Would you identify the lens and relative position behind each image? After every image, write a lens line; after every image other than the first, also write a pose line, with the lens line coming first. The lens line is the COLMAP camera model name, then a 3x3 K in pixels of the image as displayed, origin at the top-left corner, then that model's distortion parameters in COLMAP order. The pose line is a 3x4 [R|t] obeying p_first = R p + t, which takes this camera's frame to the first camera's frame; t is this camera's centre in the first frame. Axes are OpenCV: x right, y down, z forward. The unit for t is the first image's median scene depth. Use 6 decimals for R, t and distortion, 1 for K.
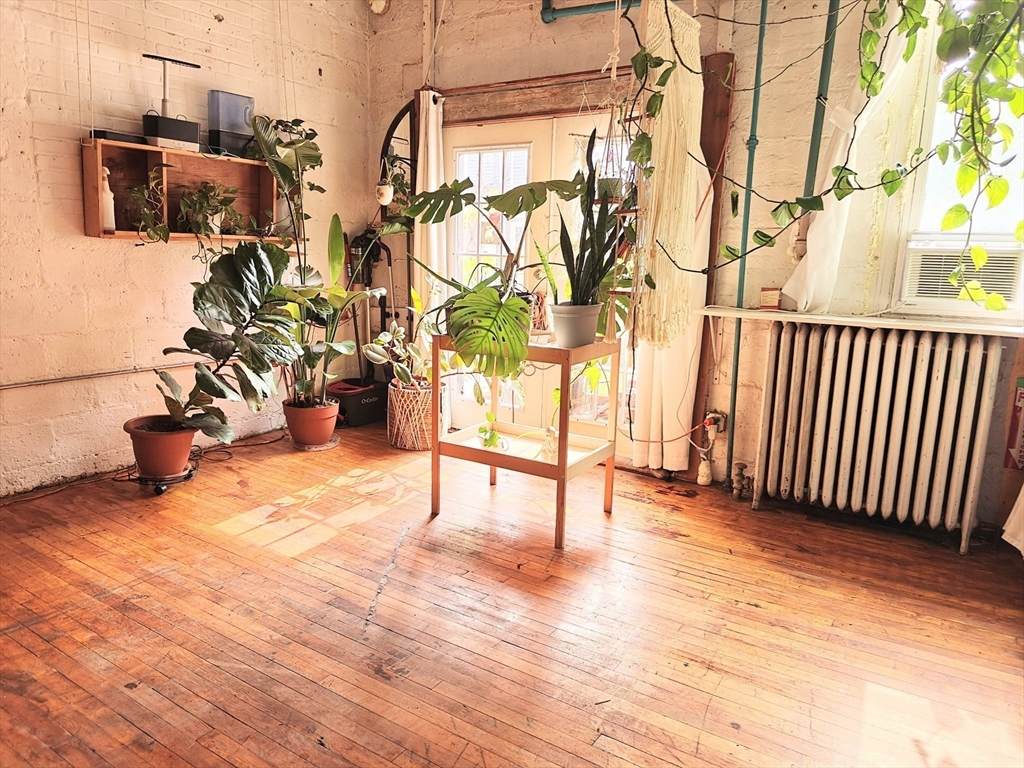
lens RADIAL K [[710.1, 0, 512.0], [0, 710.1, 384.0], [0, 0, 1]] dist [0.043226, -0.045144]
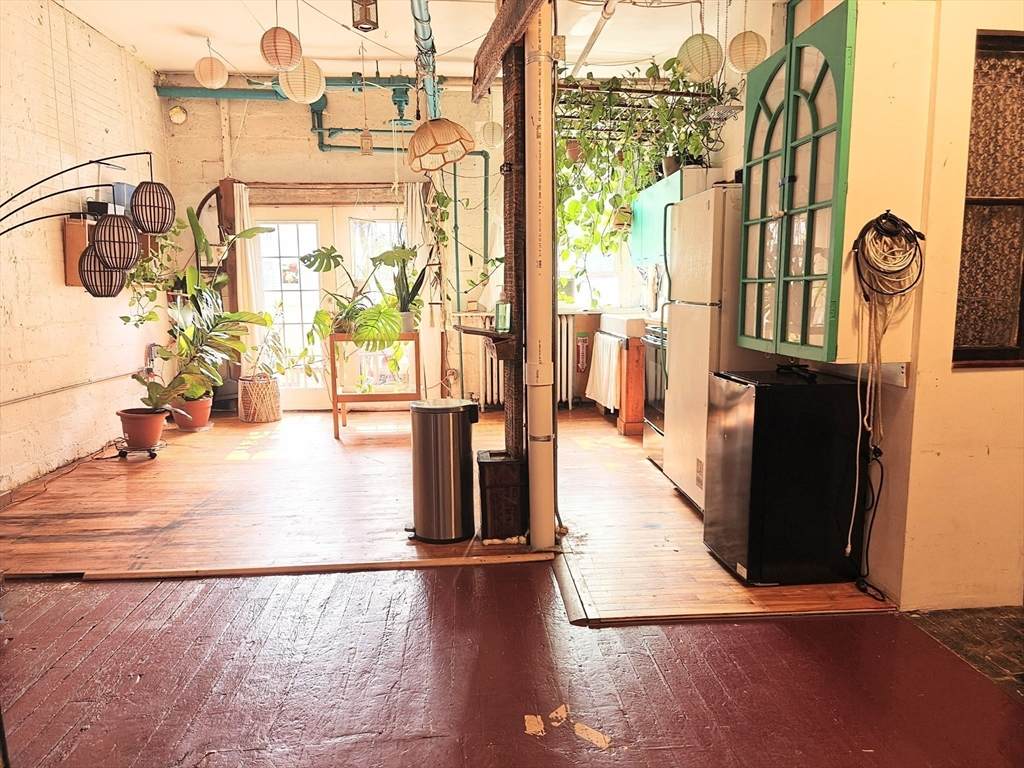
lens RADIAL K [[710.1, 0, 512.0], [0, 710.1, 384.0], [0, 0, 1]] dist [0.043226, -0.045144]
pose [[0.789145, -0.117033, 0.602954, -0.719025], [0.146364, 0.989231, 0.000447, 0.101516], [-0.596513, 0.087898, 0.797775, -0.577597]]
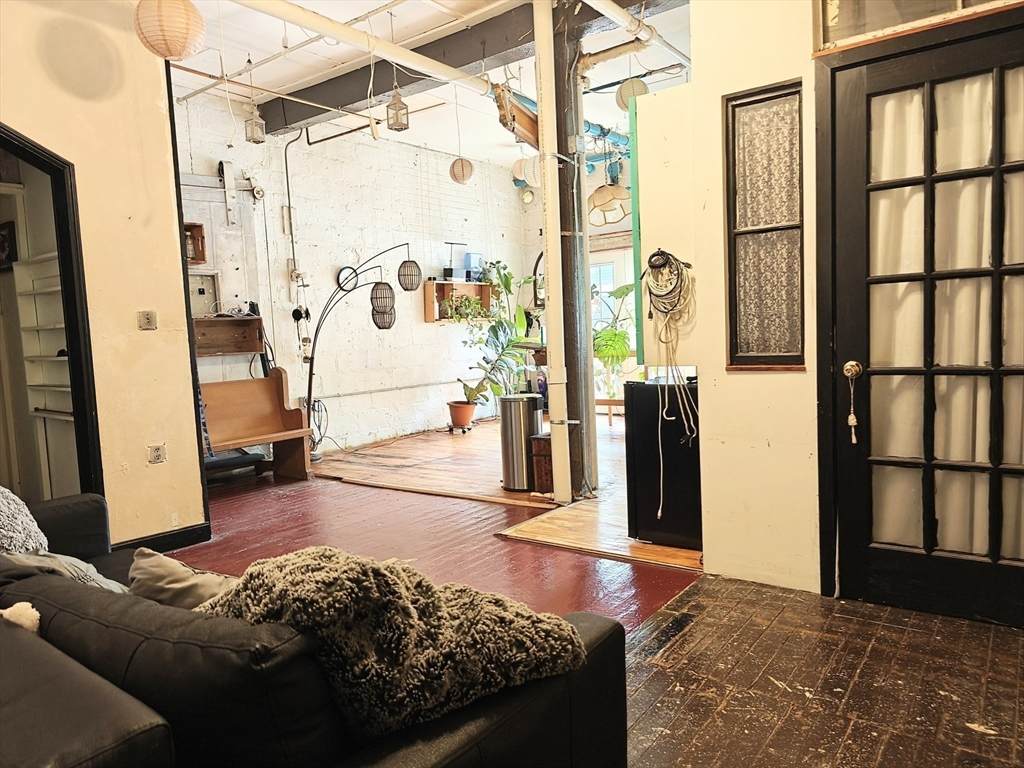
lens RADIAL K [[710.1, 0, 512.0], [0, 710.1, 384.0], [0, 0, 1]] dist [0.043226, -0.045144]
pose [[0.995307, -0.071865, -0.064799, -0.174913], [0.064302, 0.991618, -0.112071, 0.237114], [0.072310, 0.107378, 0.991585, -1.103937]]
